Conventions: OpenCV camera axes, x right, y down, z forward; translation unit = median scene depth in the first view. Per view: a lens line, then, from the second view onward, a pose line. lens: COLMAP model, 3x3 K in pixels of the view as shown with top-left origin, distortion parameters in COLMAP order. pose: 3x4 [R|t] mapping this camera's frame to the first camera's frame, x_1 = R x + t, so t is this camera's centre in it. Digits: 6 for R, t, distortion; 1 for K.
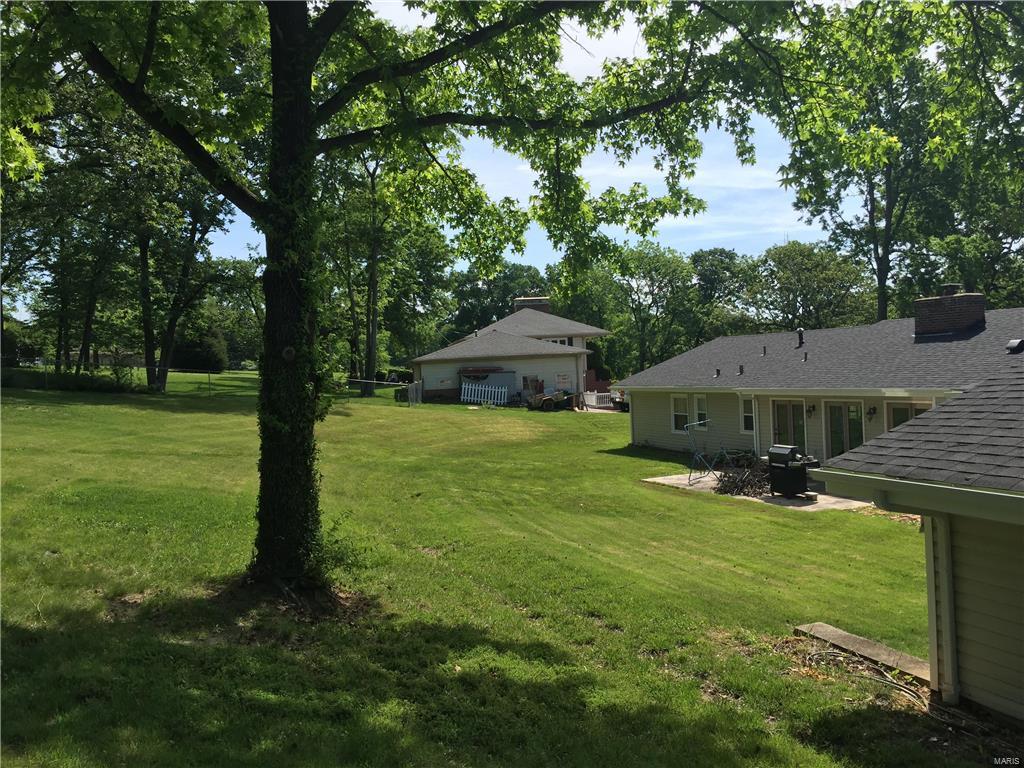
lens RADIAL K [[864.9, 0, 518.8], [0, 864.9, 384.9], [0, 0, 1]] dist [-0.018173, -0.018141]
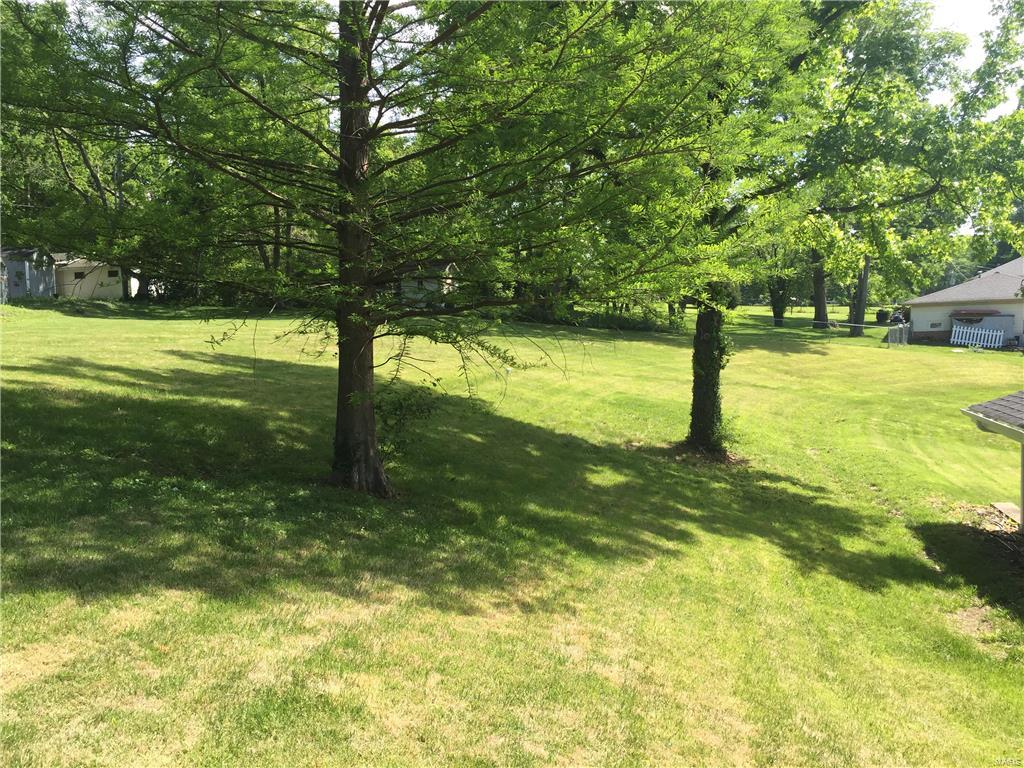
lens RADIAL K [[864.9, 0, 513.7], [0, 864.9, 383.3], [0, 0, 1]] dist [-0.018173, -0.018141]
pose [[0.826318, 0.061364, -0.559851, 0.210924], [-0.014802, 0.996069, 0.087330, -0.040903], [0.563009, -0.063876, 0.823978, -0.400955]]
